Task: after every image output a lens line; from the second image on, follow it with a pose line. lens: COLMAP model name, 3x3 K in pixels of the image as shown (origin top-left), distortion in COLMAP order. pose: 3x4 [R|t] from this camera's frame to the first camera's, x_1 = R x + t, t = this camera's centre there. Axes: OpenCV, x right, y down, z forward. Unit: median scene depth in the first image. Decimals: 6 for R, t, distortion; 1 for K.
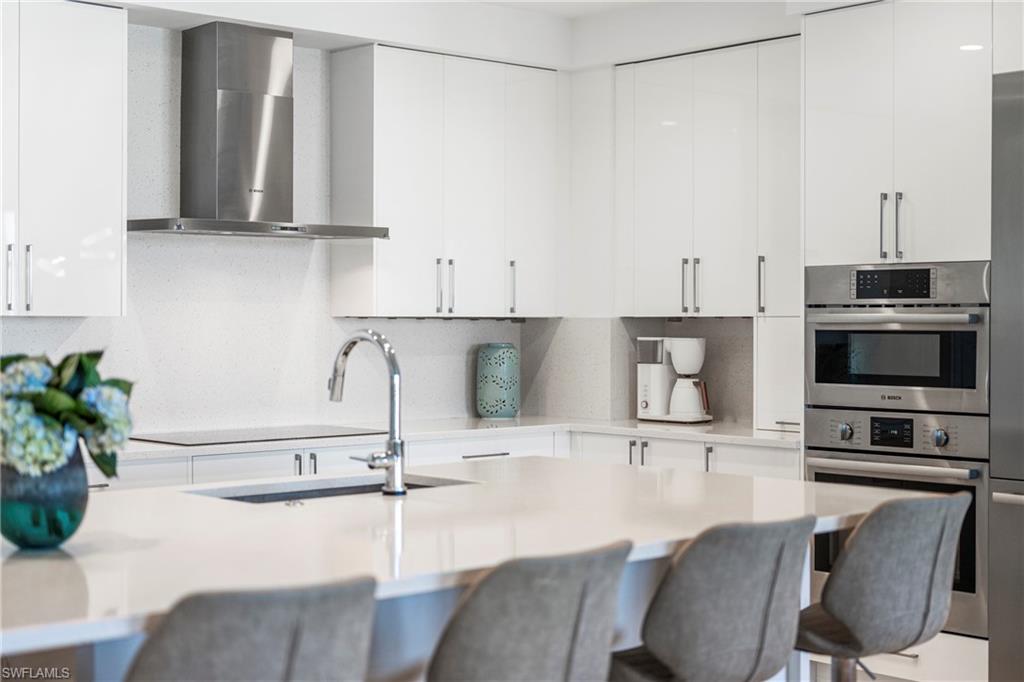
lens RADIAL K [[1554.0, 0, 512.0], [0, 1554.0, 341.0], [0, 0, 1]] dist [-0.011005, -0.000259]
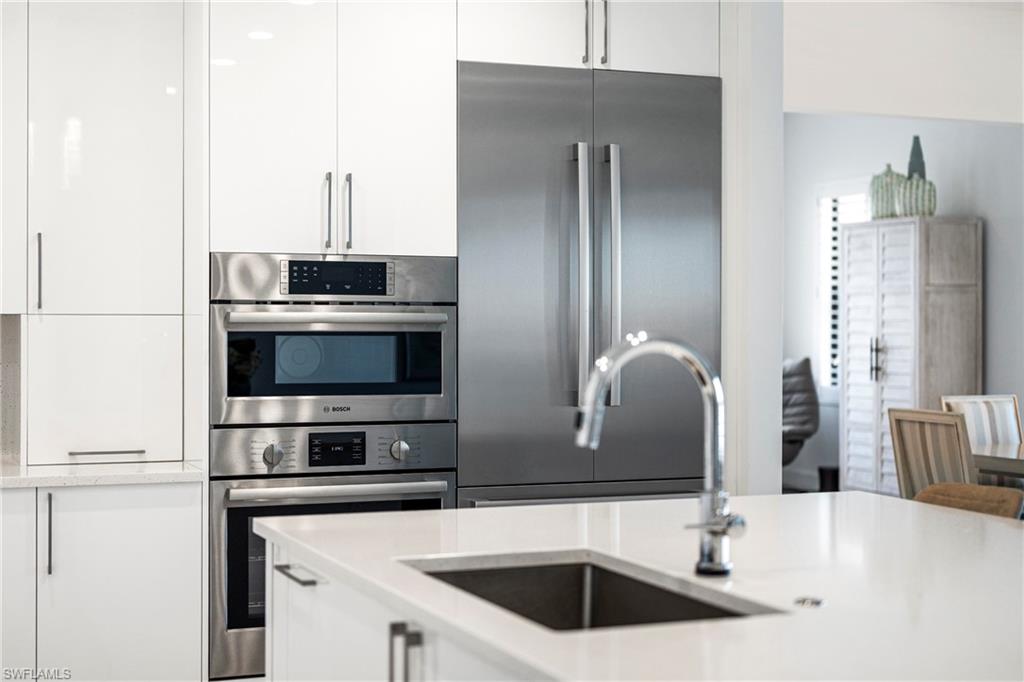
lens RADIAL K [[1554.0, 0, 512.0], [0, 1554.0, 341.0], [0, 0, 1]] dist [-0.011005, -0.000259]
pose [[0.330750, -0.009282, 0.943673, -0.529026], [0.010695, 0.999924, 0.006087, -0.005624], [-0.943658, 0.008080, 0.330824, 0.605627]]
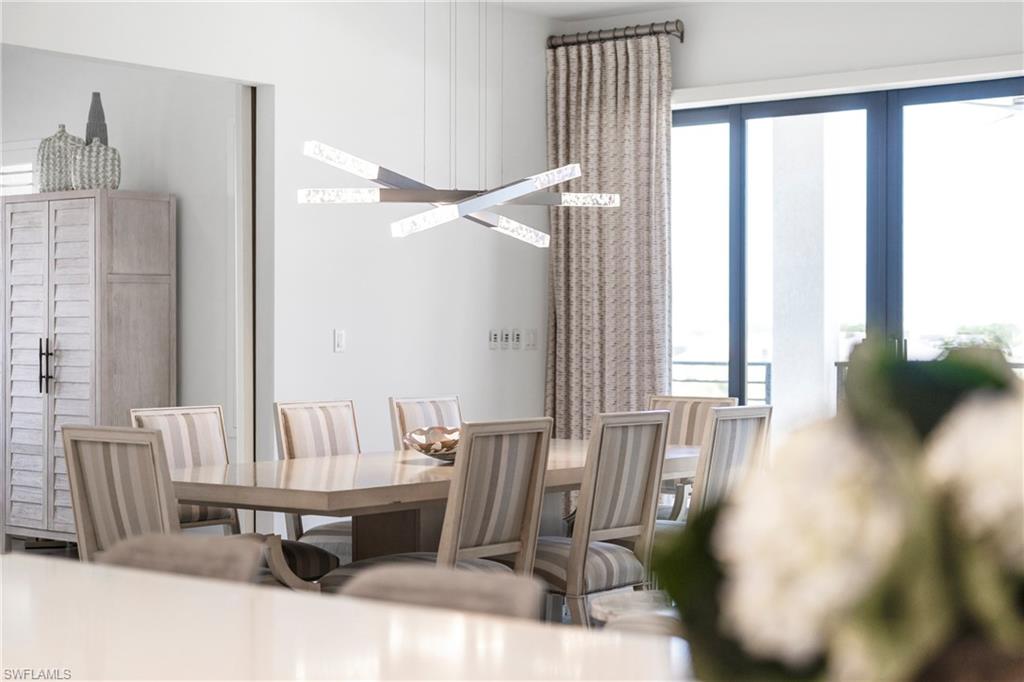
lens RADIAL K [[1721.6, 0, 595.6], [0, 1721.6, 322.3], [0, 0, 1]] dist [-0.003157, -0.037642]
pose [[-0.199519, 0.005708, 0.979877, -0.351339], [0.012776, 0.999913, -0.003224, 0.003325], [-0.979811, 0.011876, -0.199574, 0.622516]]
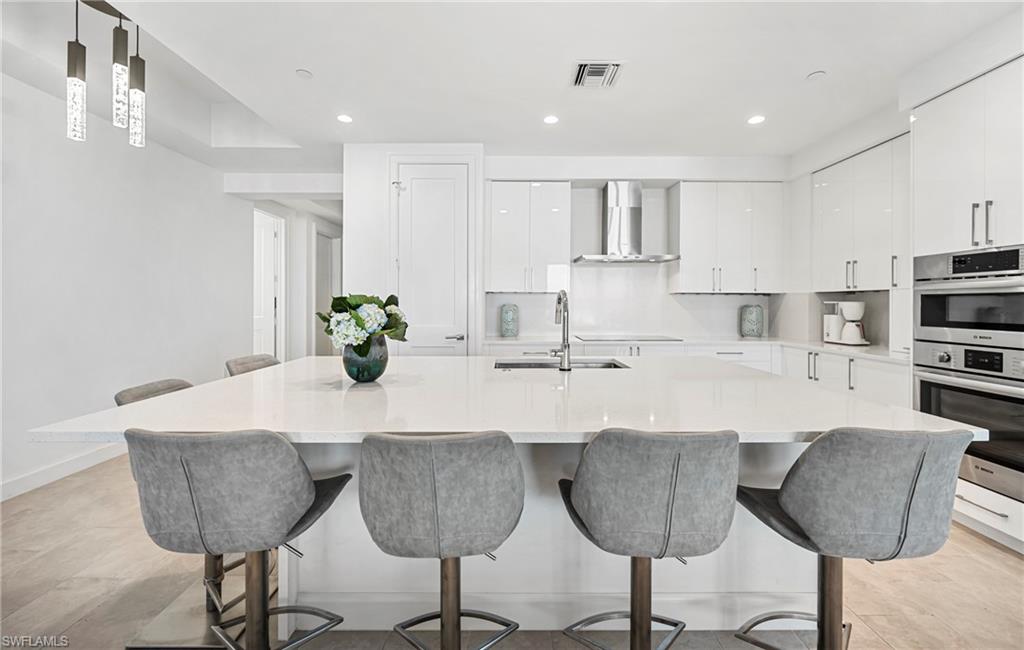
lens RADIAL K [[412.0, 0, 513.8], [0, 412.0, 303.9], [0, 0, 1]] dist [-0.000185, -0.000116]
pose [[0.752464, 0.003550, -0.658624, 0.160939], [-0.012346, 0.999886, -0.008716, 0.012648], [0.658518, 0.014689, 0.752422, 0.388168]]
